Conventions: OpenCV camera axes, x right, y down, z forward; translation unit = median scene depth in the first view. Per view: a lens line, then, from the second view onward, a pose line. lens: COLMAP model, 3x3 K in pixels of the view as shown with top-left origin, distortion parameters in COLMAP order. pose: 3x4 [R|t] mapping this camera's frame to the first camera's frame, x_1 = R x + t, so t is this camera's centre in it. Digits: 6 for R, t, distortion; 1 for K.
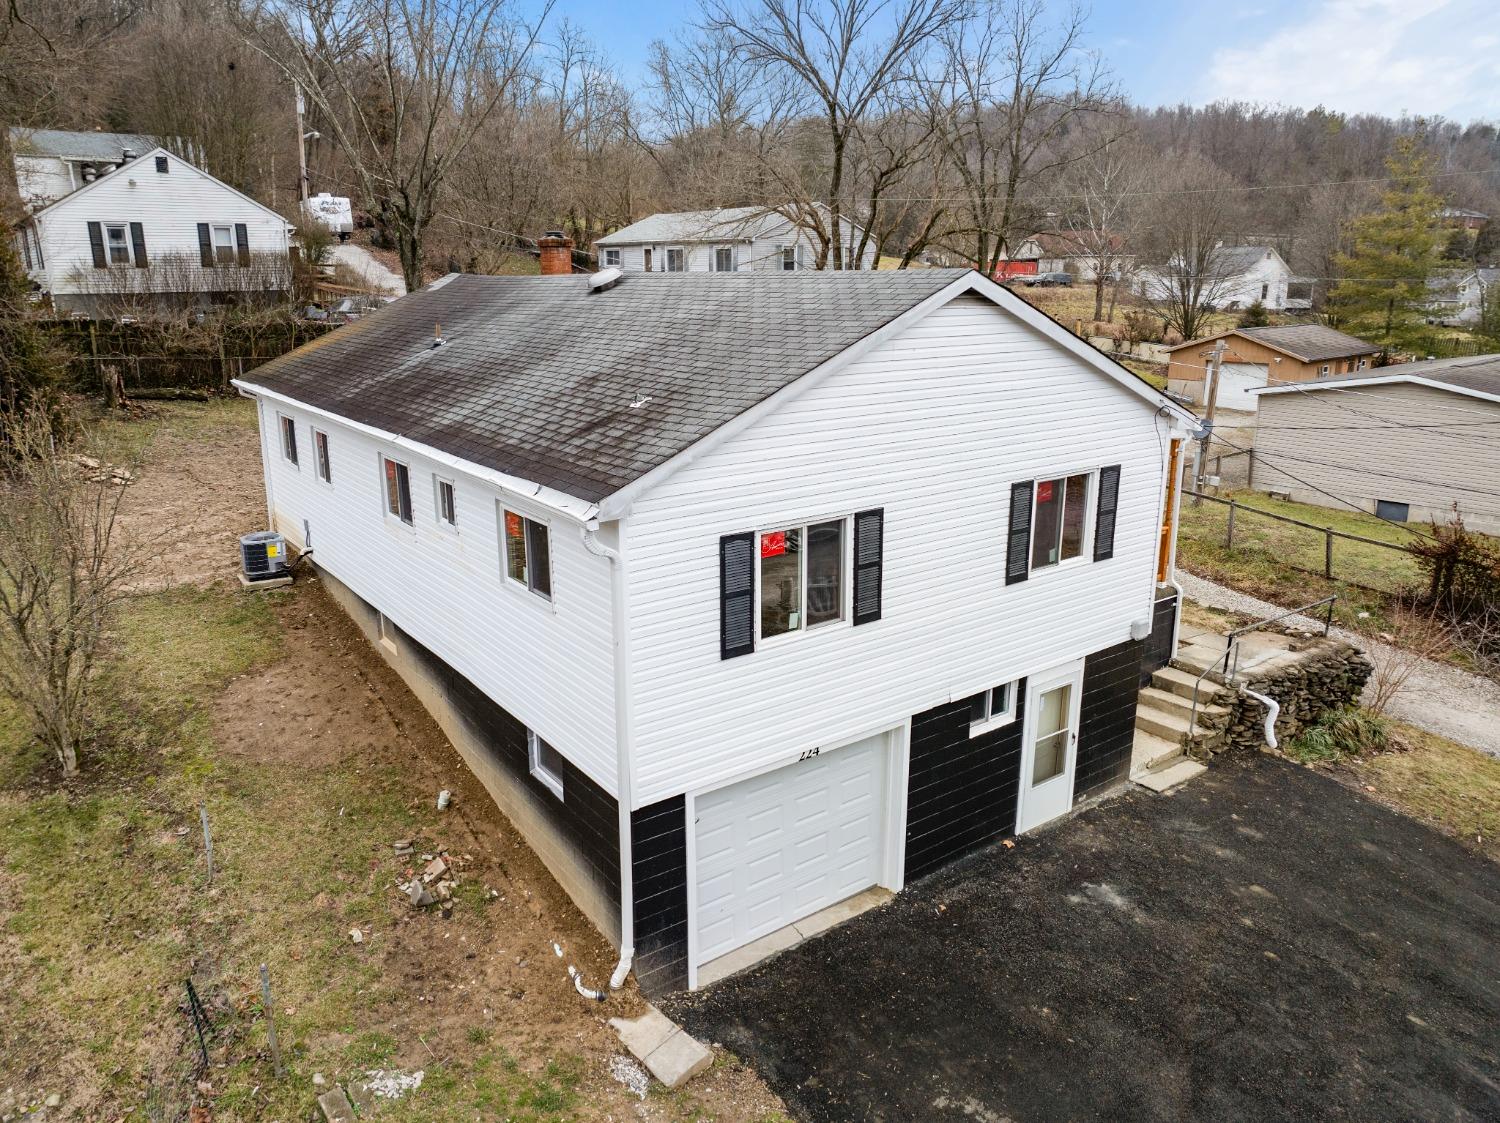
lens RADIAL K [[1048.7, 0, 739.3], [0, 1048.7, 562.7], [0, 0, 1]] dist [-0.032673, 0.002497]
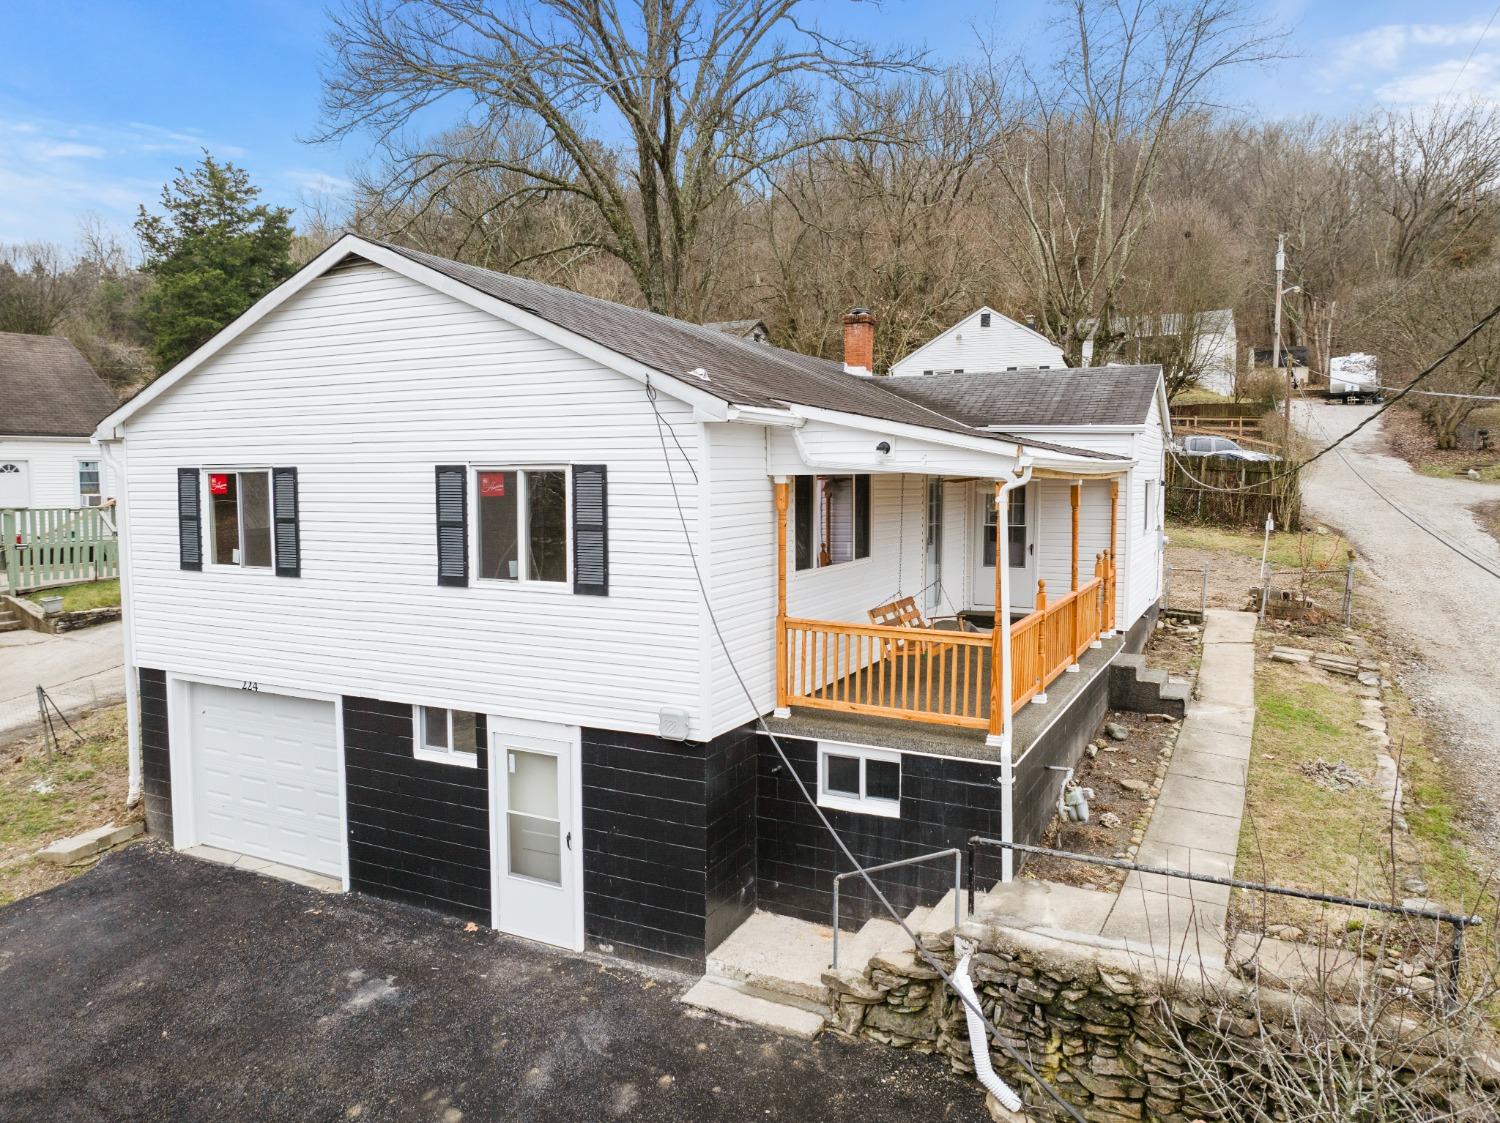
lens RADIAL K [[1056.8, 0, 742.4], [0, 1056.8, 553.8], [0, 0, 1]] dist [-0.041506, 0.000434]
pose [[0.457317, 0.071330, -0.886439, 1.135128], [-0.239480, 0.969834, -0.045508, -0.024143], [0.856452, 0.233096, 0.460604, 0.805486]]
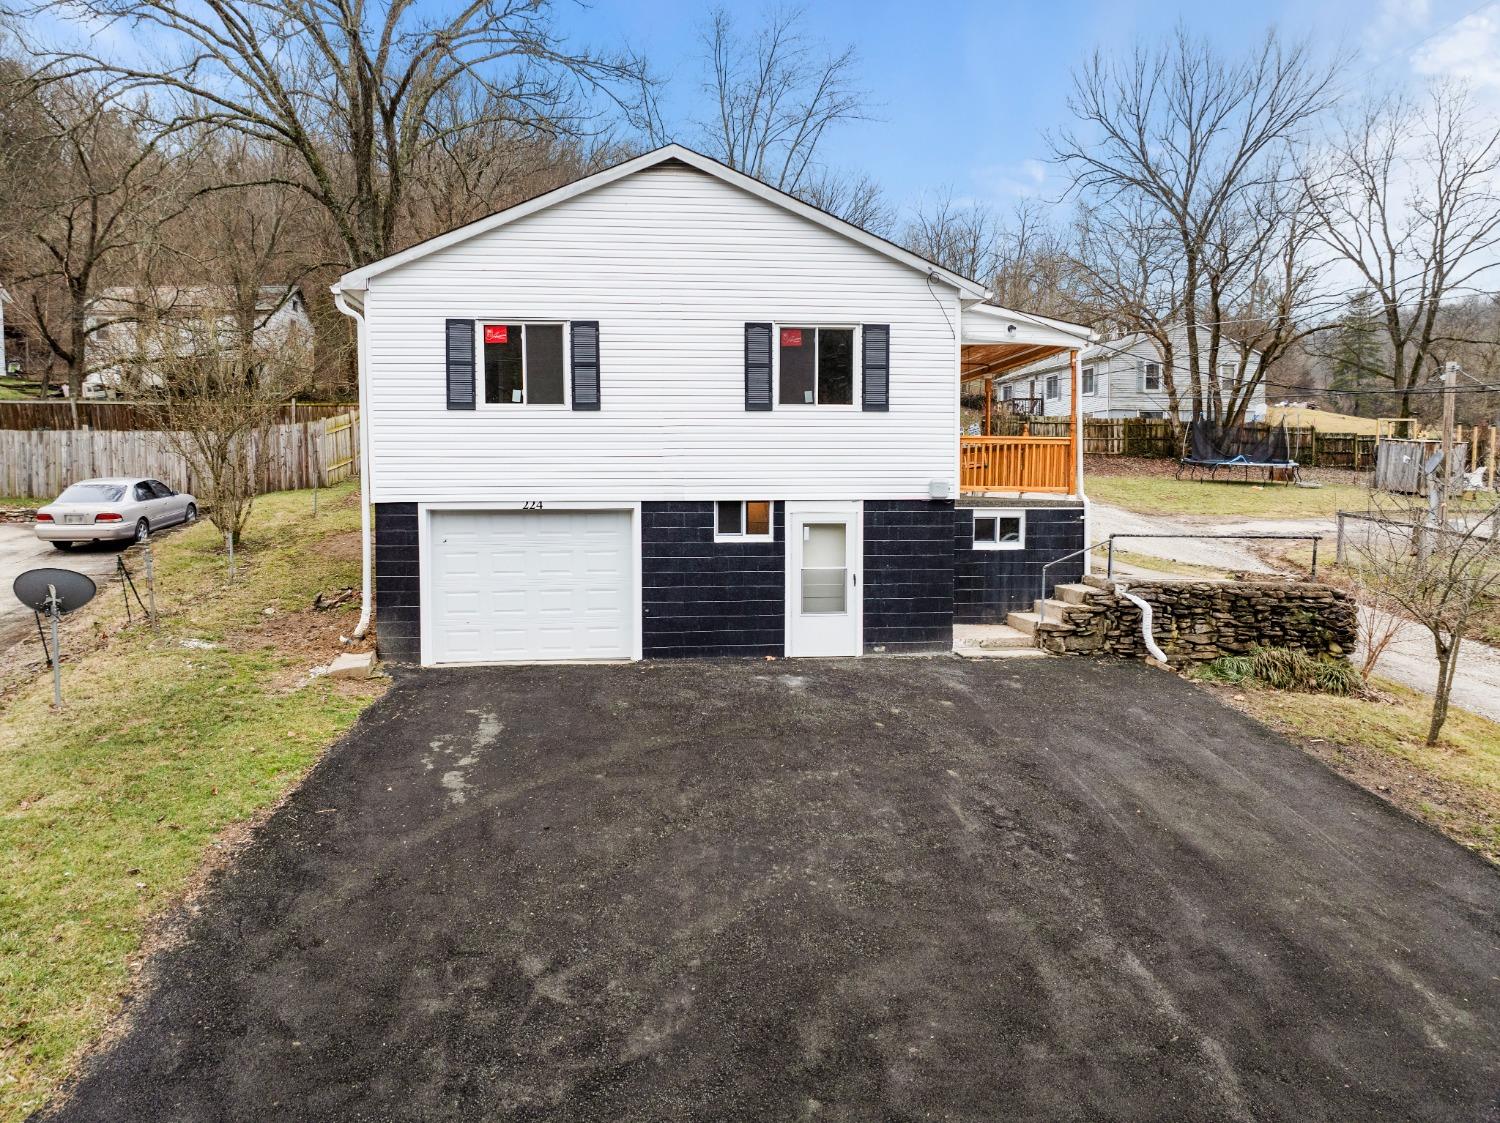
lens RADIAL K [[1048.7, 0, 739.3], [0, 1048.7, 562.7], [0, 0, 1]] dist [-0.032673, 0.002497]
pose [[0.870355, 0.041052, -0.490711, 0.838439], [-0.133353, 0.978932, -0.154627, 0.375554], [0.474025, 0.200018, 0.857493, 0.008289]]
